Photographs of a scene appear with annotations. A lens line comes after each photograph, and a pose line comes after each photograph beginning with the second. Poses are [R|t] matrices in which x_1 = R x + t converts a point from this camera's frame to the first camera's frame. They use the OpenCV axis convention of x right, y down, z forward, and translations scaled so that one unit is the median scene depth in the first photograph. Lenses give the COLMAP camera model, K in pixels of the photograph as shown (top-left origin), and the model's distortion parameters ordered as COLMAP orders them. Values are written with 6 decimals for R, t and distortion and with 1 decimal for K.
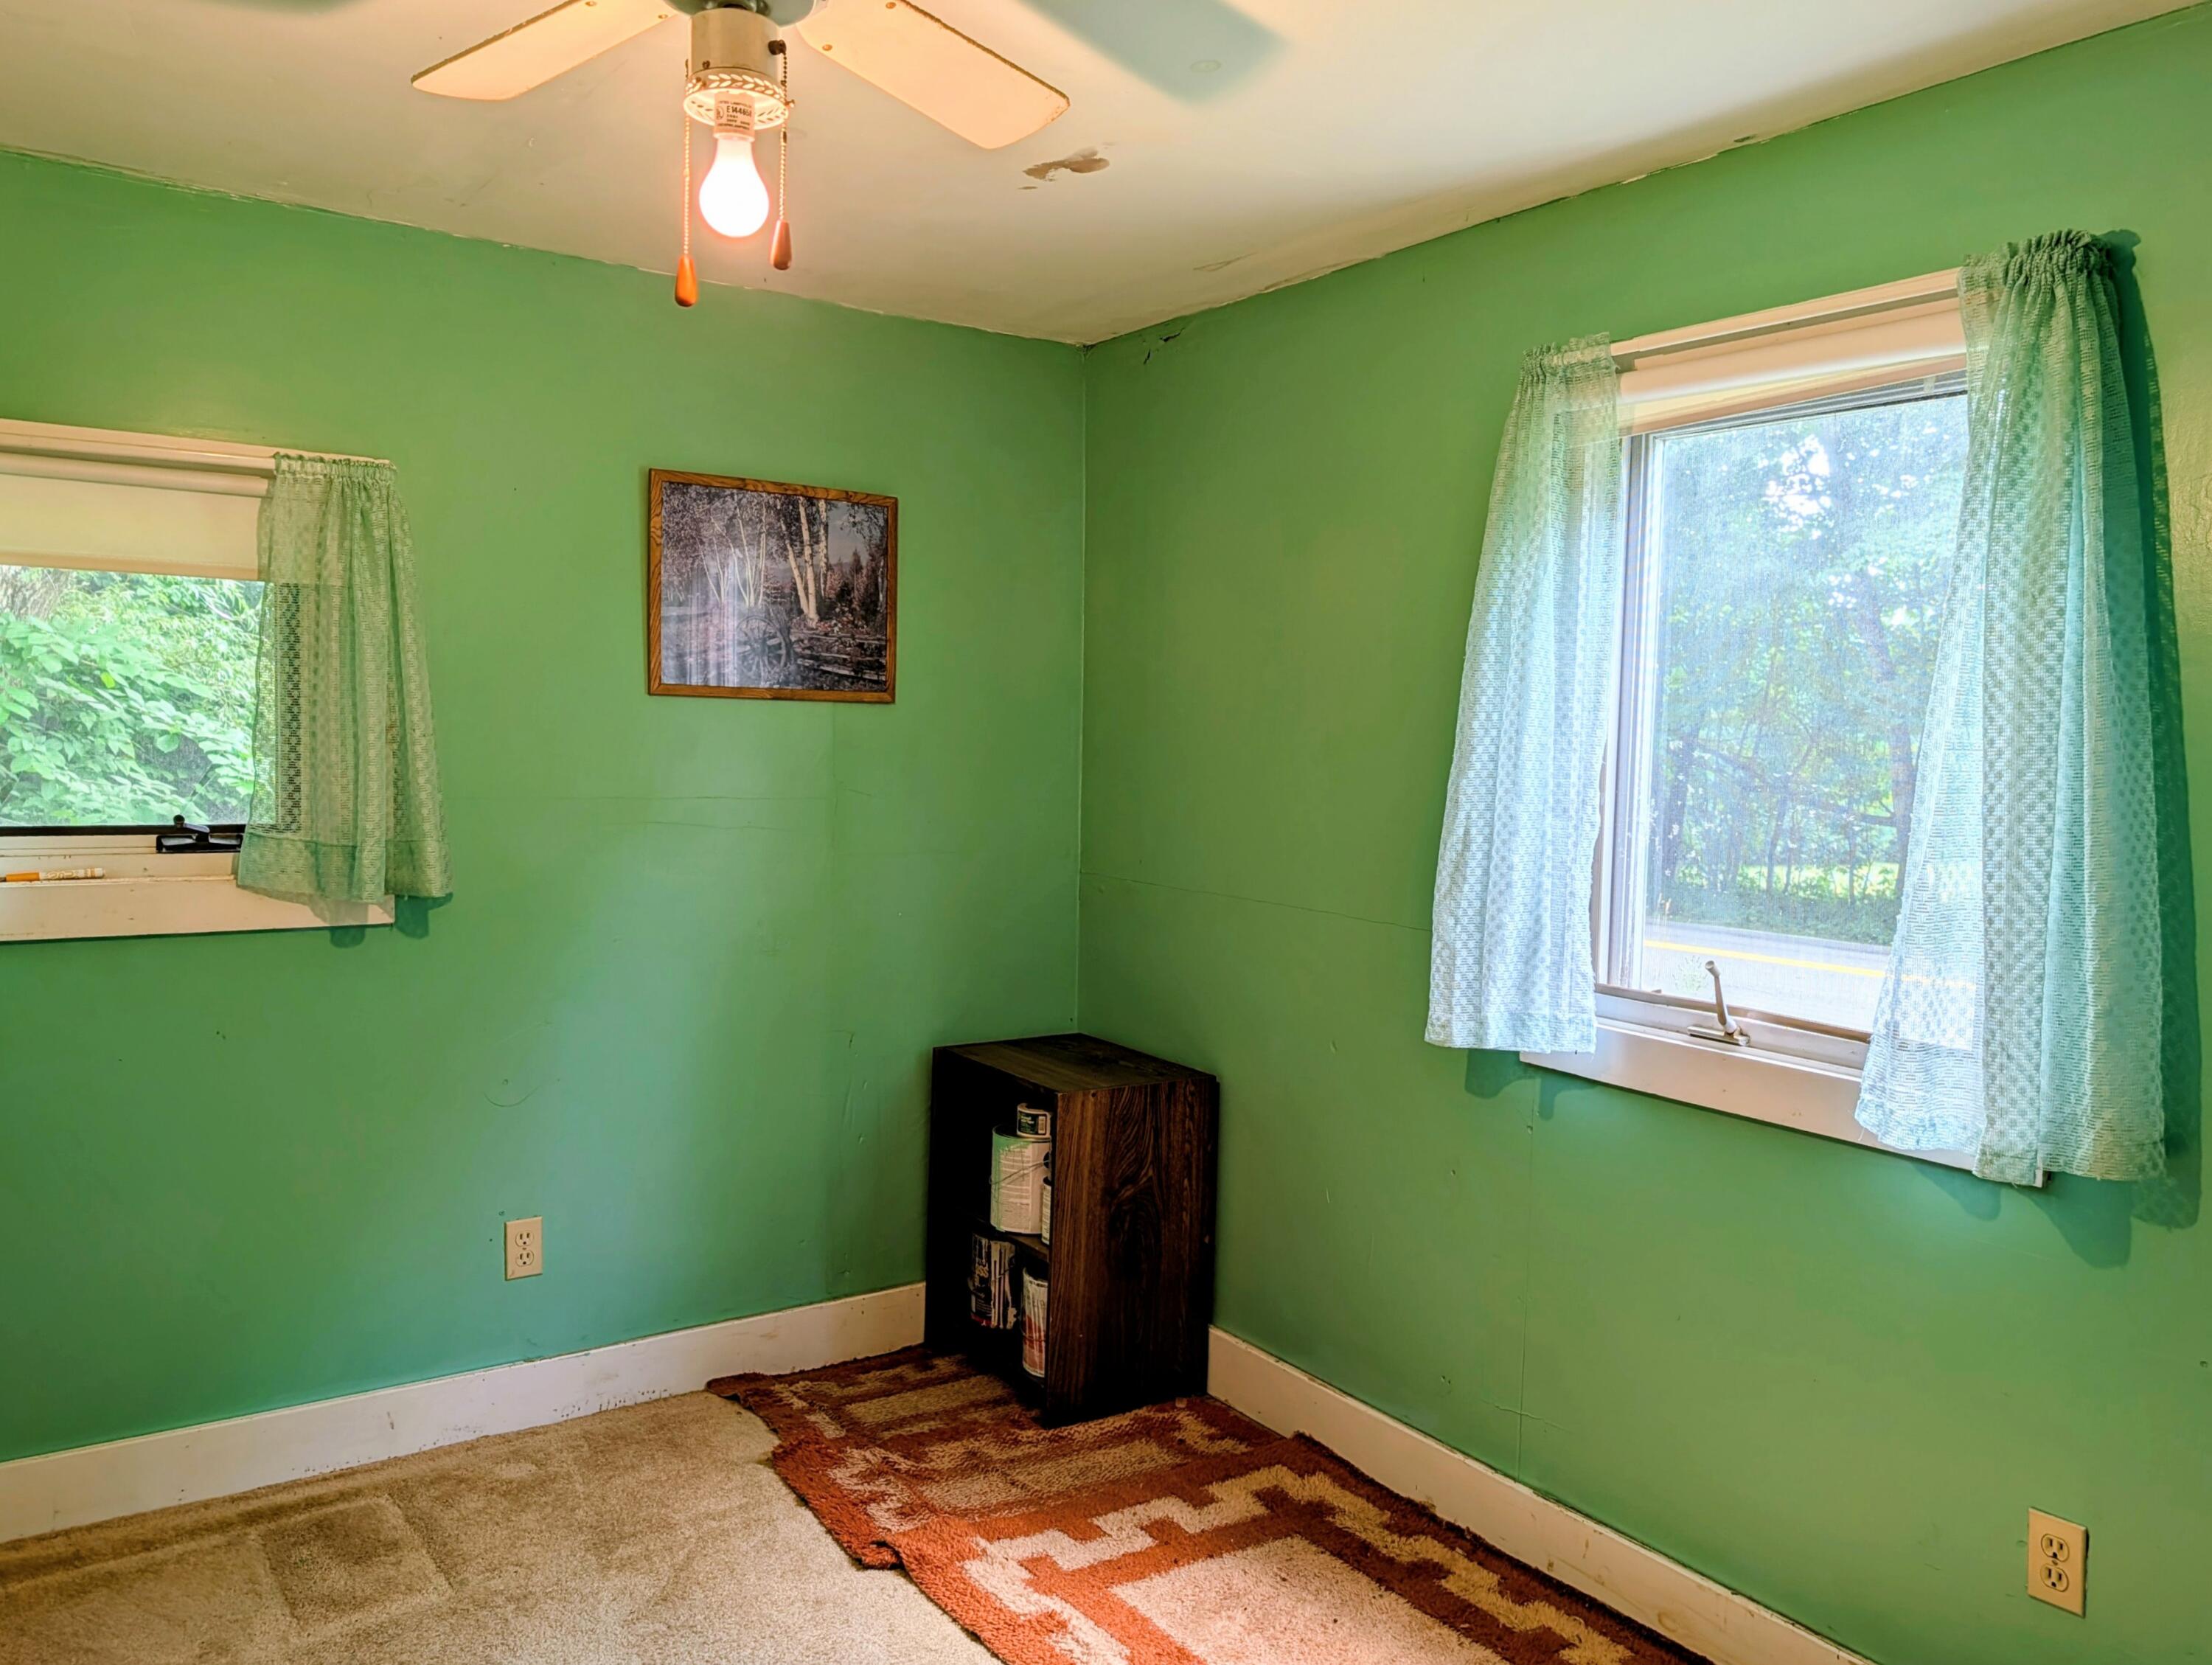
lens RADIAL K [[1611.5, 0, 1106.0], [0, 1611.5, 832.5], [0, 0, 1]] dist [0.003383, -0.003537]
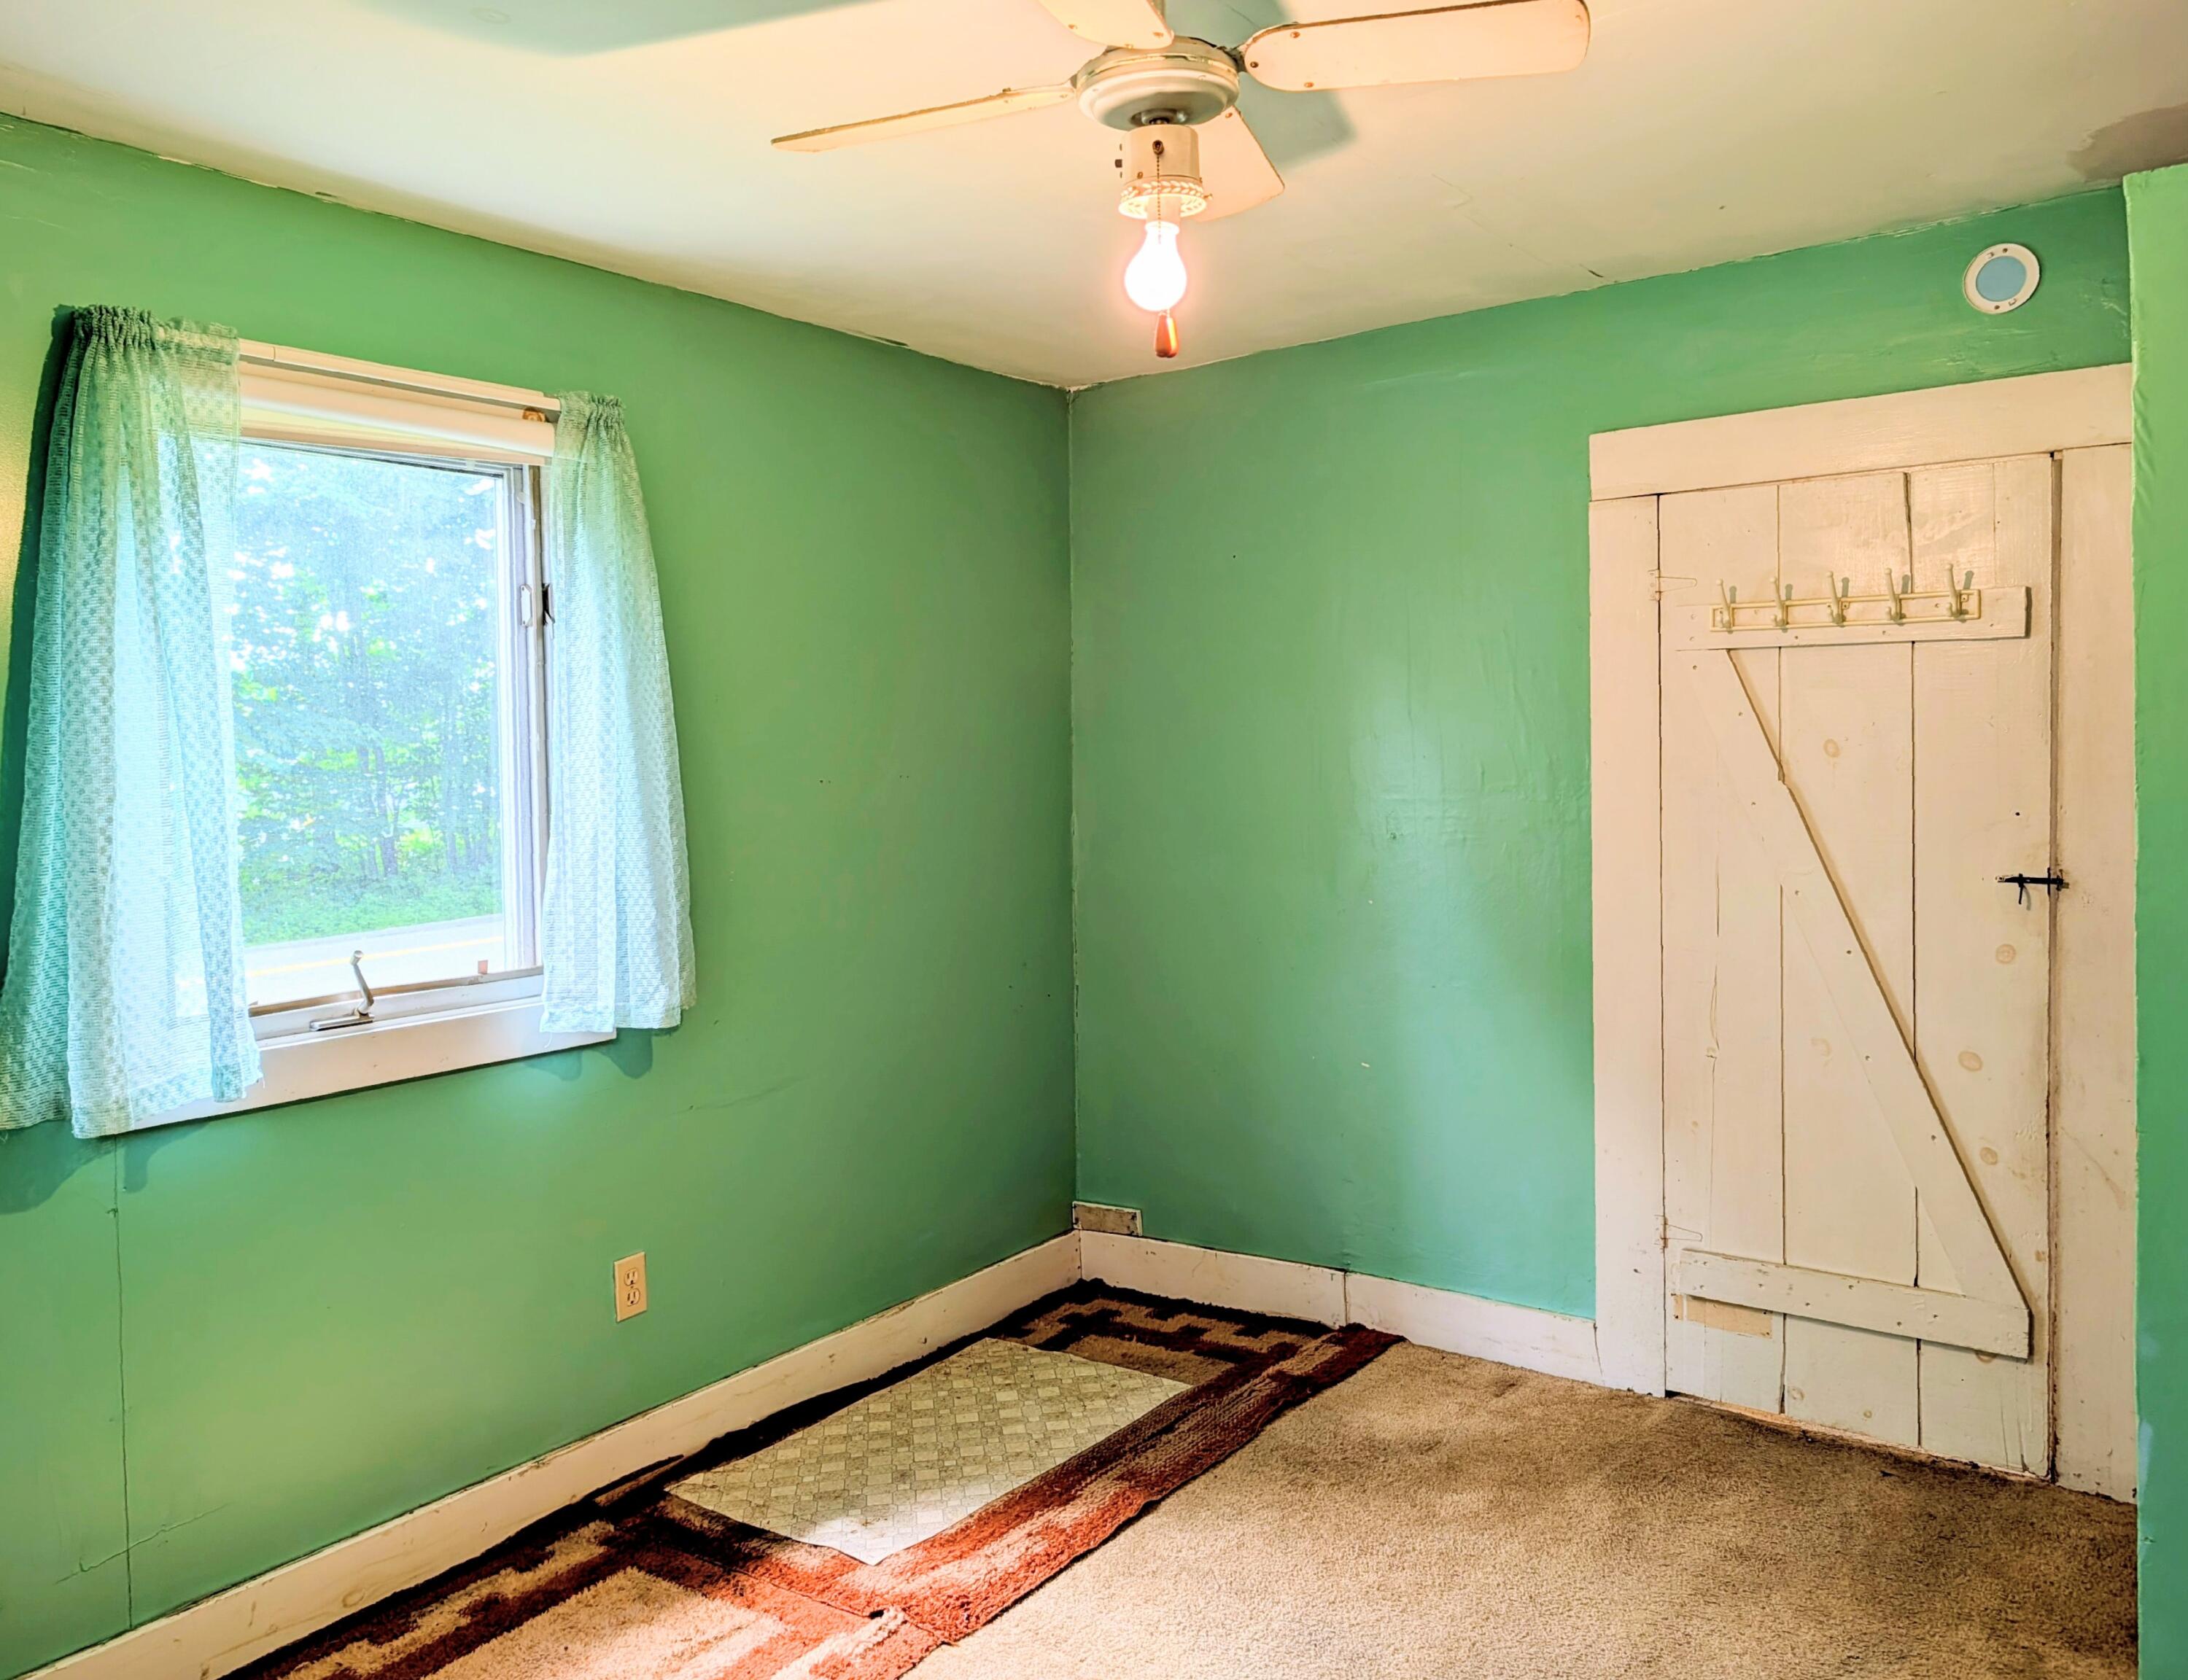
lens RADIAL K [[1590.0, 0, 1094.0], [0, 1590.0, 840.0], [0, 0, 1]] dist [-0.004453, -0.003951]
pose [[-0.300603, -0.066118, 0.951455, -0.783934], [0.096230, 0.990401, 0.099227, -0.051540], [-0.948882, 0.121387, -0.291355, 0.841778]]
